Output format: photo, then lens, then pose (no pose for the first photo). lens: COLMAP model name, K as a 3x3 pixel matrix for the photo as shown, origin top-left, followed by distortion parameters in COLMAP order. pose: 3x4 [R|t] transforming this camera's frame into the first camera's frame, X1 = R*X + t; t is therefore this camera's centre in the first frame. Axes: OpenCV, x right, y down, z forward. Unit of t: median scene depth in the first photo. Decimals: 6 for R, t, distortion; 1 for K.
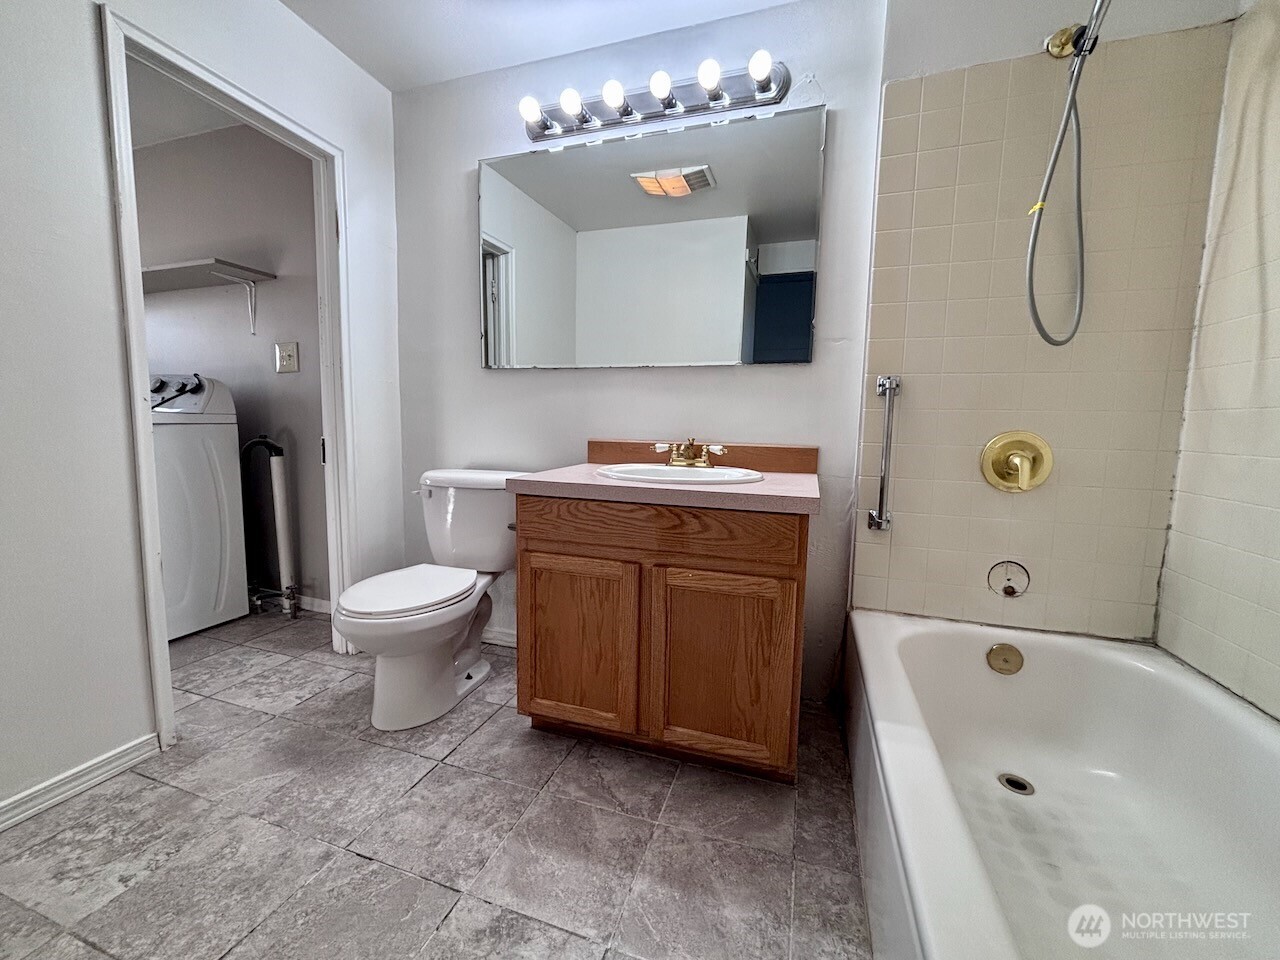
lens RADIAL K [[513.5, 0, 635.5], [0, 513.5, 475.4], [0, 0, 1]] dist [-0.003456, -0.000221]
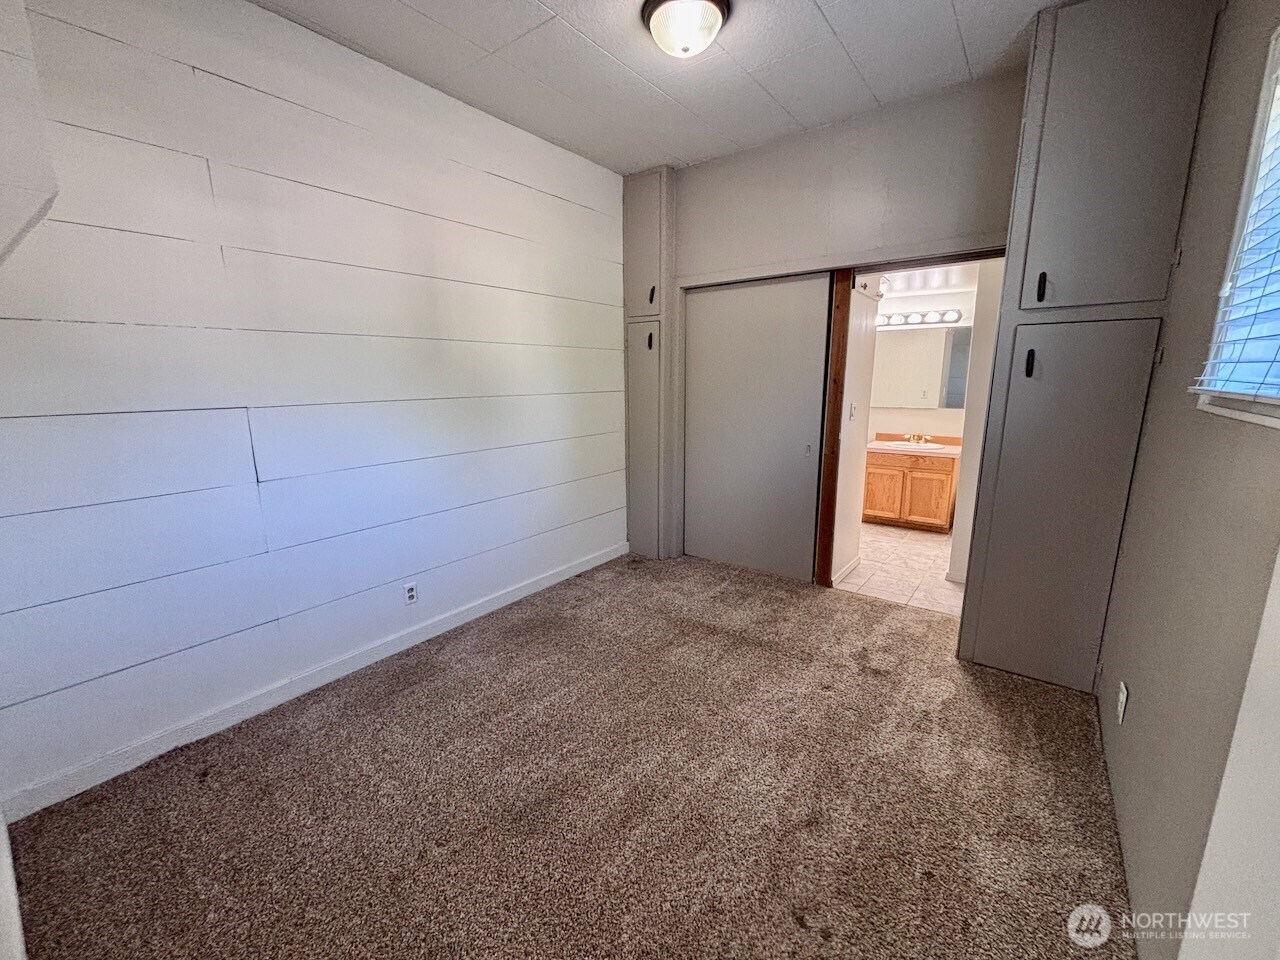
lens RADIAL K [[513.5, 0, 635.5], [0, 513.5, 475.4], [0, 0, 1]] dist [-0.003456, -0.000221]
pose [[0.942757, 0.039403, -0.331145, -0.555339], [-0.013000, 0.996583, 0.081571, -0.065946], [0.333227, -0.072597, 0.940047, -2.933054]]
